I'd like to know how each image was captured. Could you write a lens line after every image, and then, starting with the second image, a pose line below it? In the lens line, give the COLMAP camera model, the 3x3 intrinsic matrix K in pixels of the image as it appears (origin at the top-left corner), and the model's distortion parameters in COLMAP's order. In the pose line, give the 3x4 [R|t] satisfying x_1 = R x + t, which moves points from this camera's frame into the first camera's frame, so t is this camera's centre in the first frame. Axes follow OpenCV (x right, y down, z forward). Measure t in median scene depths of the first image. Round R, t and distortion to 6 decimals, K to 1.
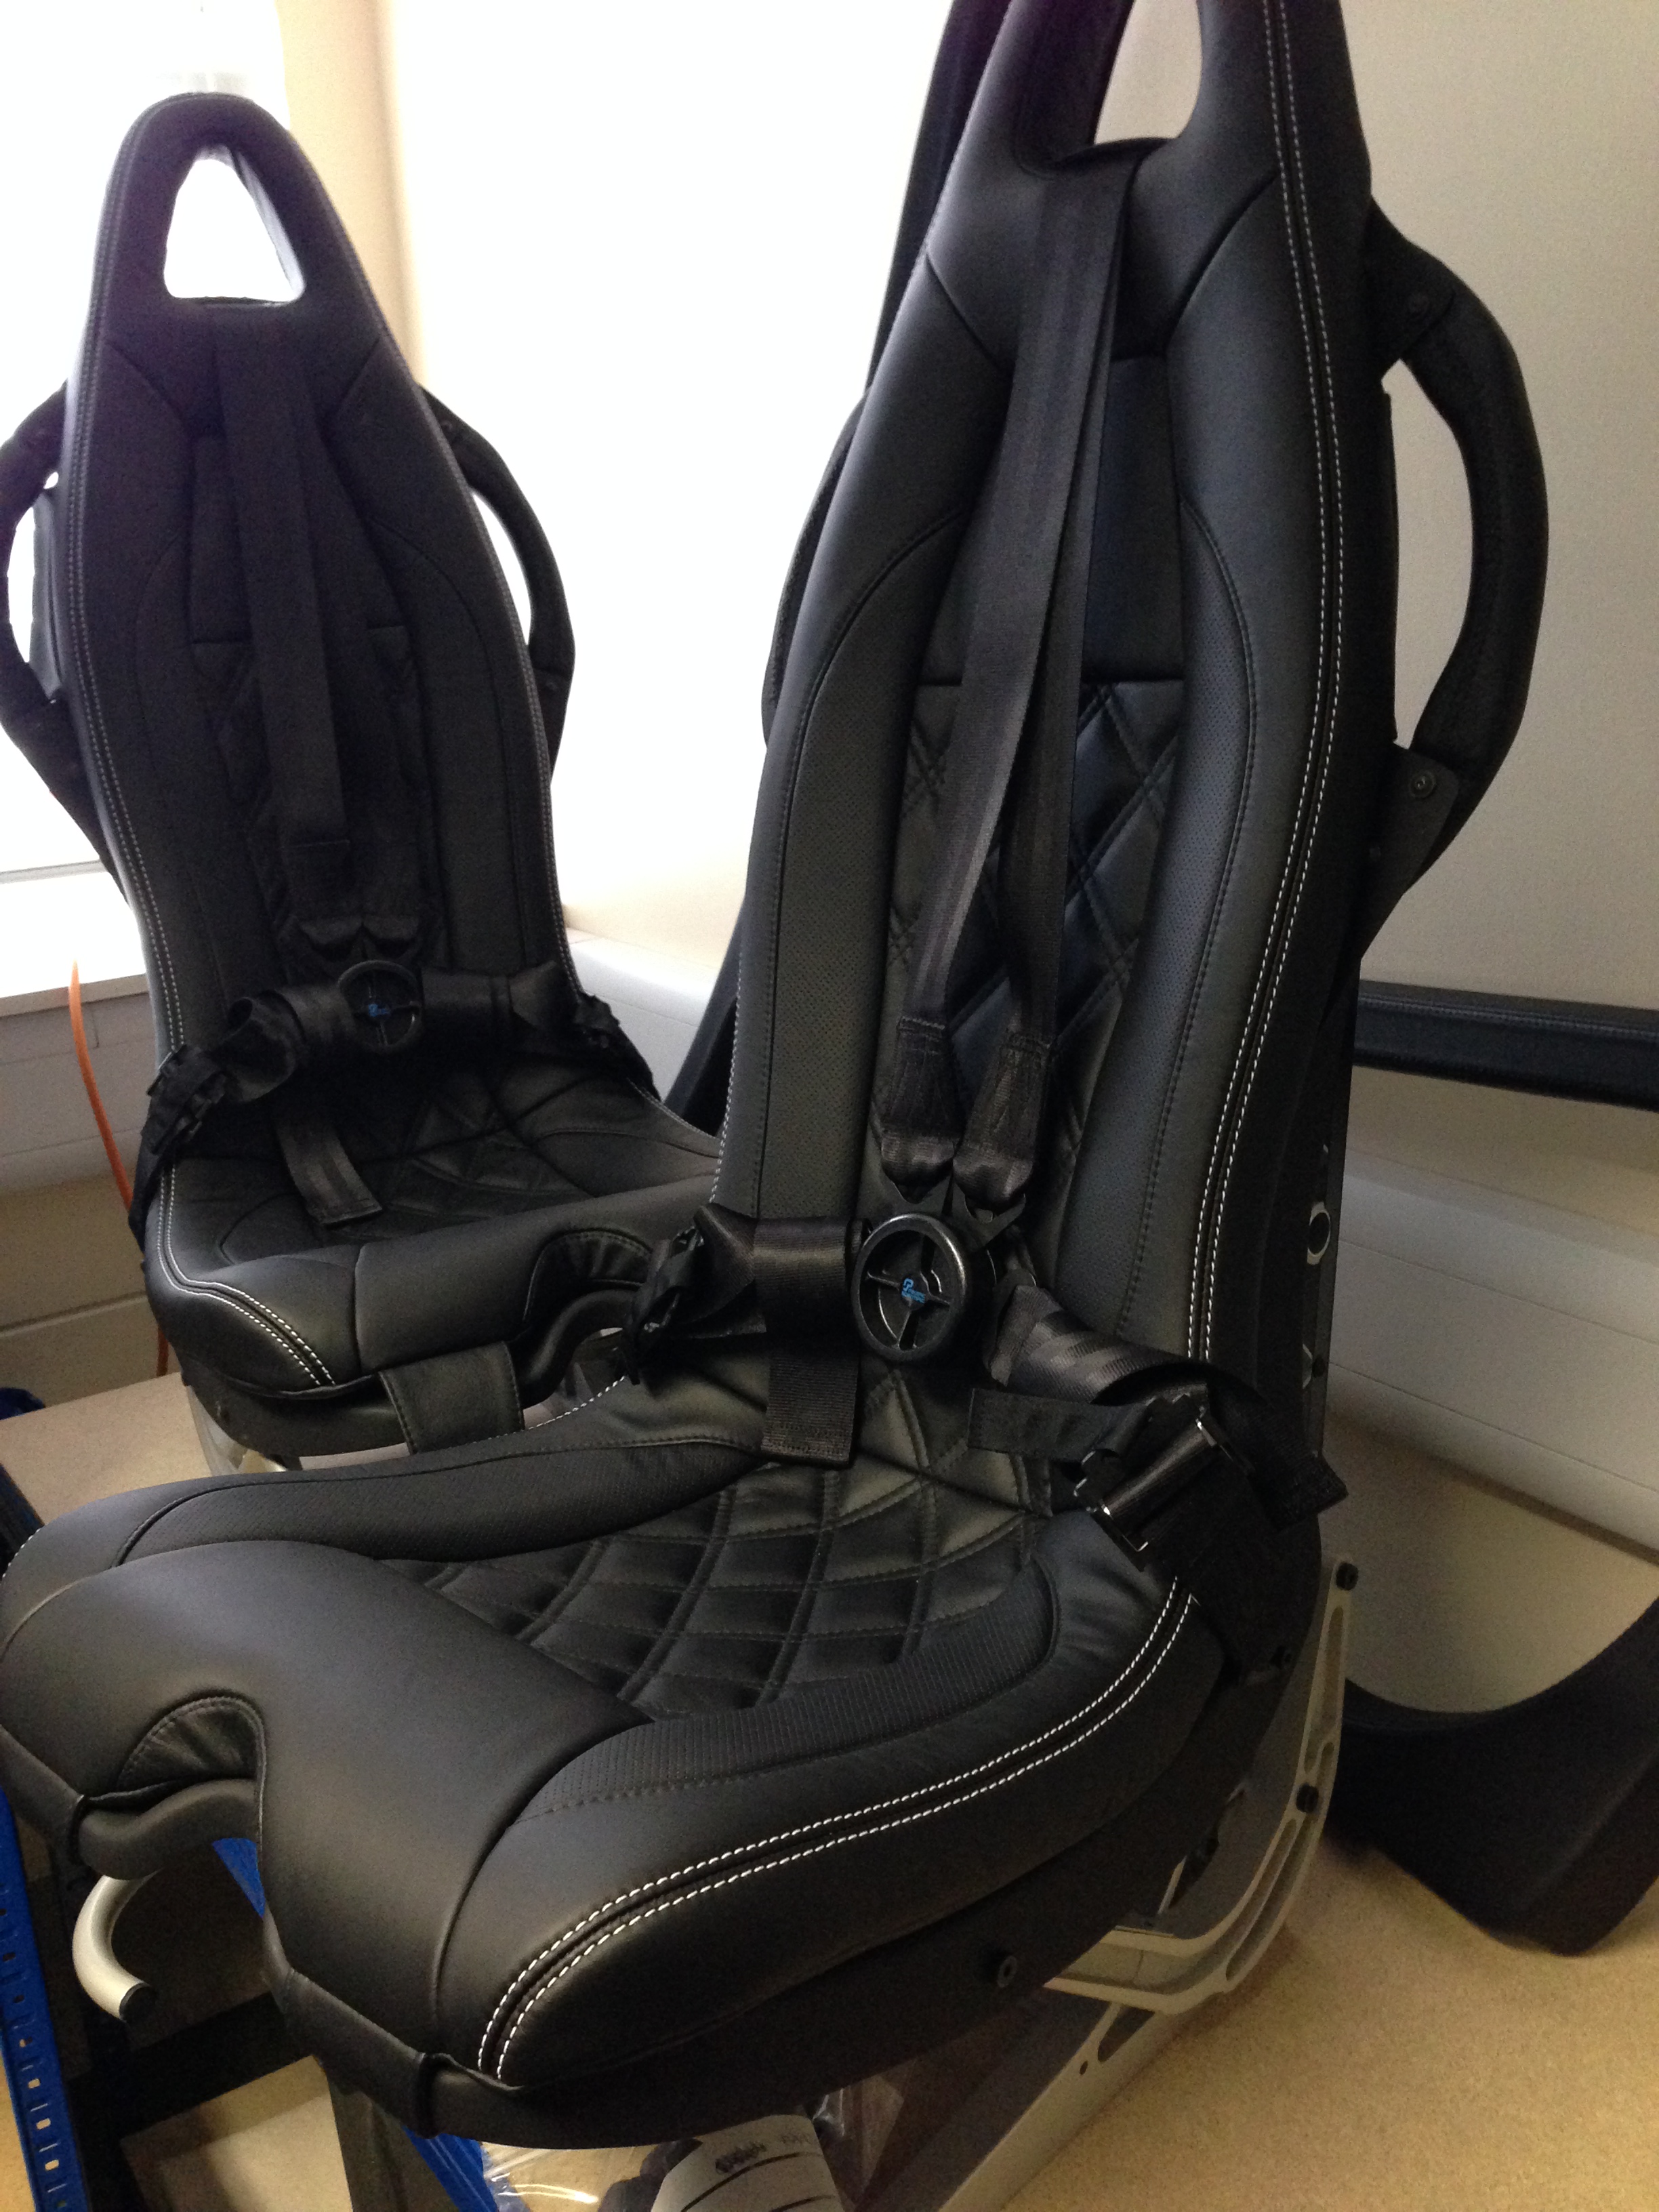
lens RADIAL K [[2095.1, 0, 829.5], [0, 2095.1, 1106.0], [0, 0, 1]] dist [0.011058, 0.010606]
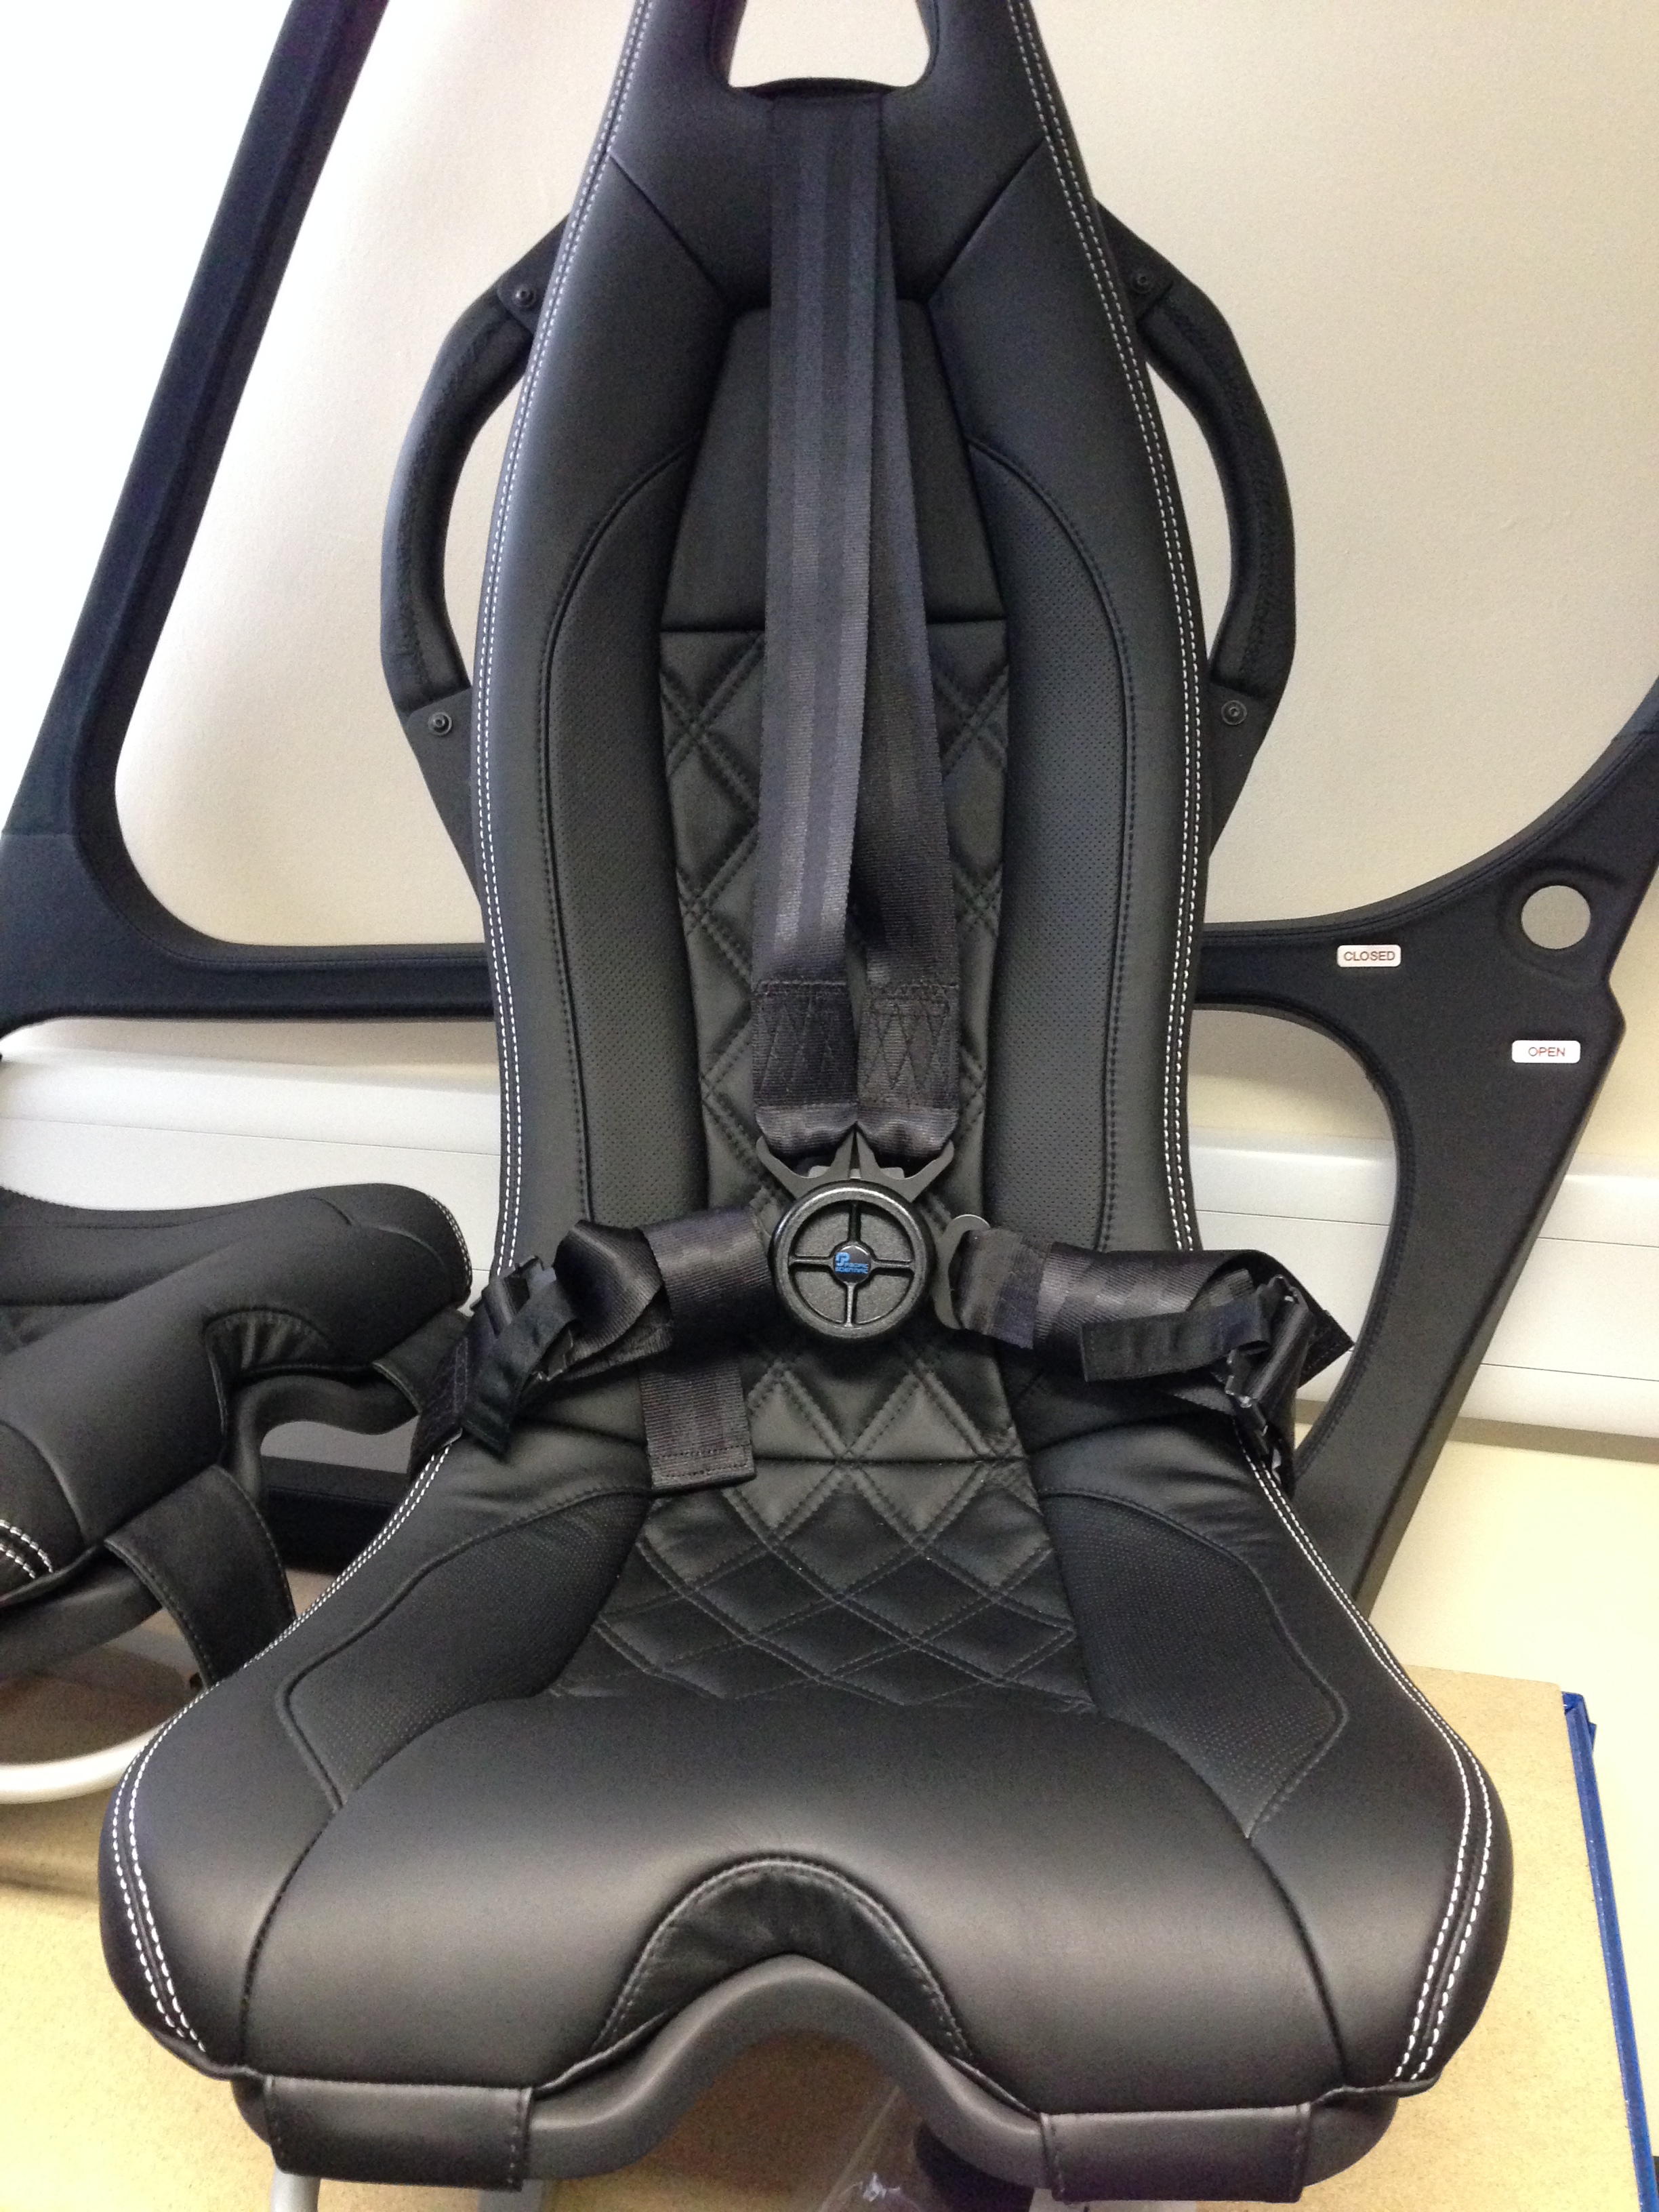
lens RADIAL K [[2138.8, 0, 829.5], [0, 2138.8, 1106.0], [0, 0, 1]] dist [0.061150, -0.012637]
pose [[0.745211, -0.136102, 0.652791, -0.559774], [0.147732, 0.988320, 0.037409, -0.019248], [-0.650258, 0.068561, 0.756614, 0.257591]]
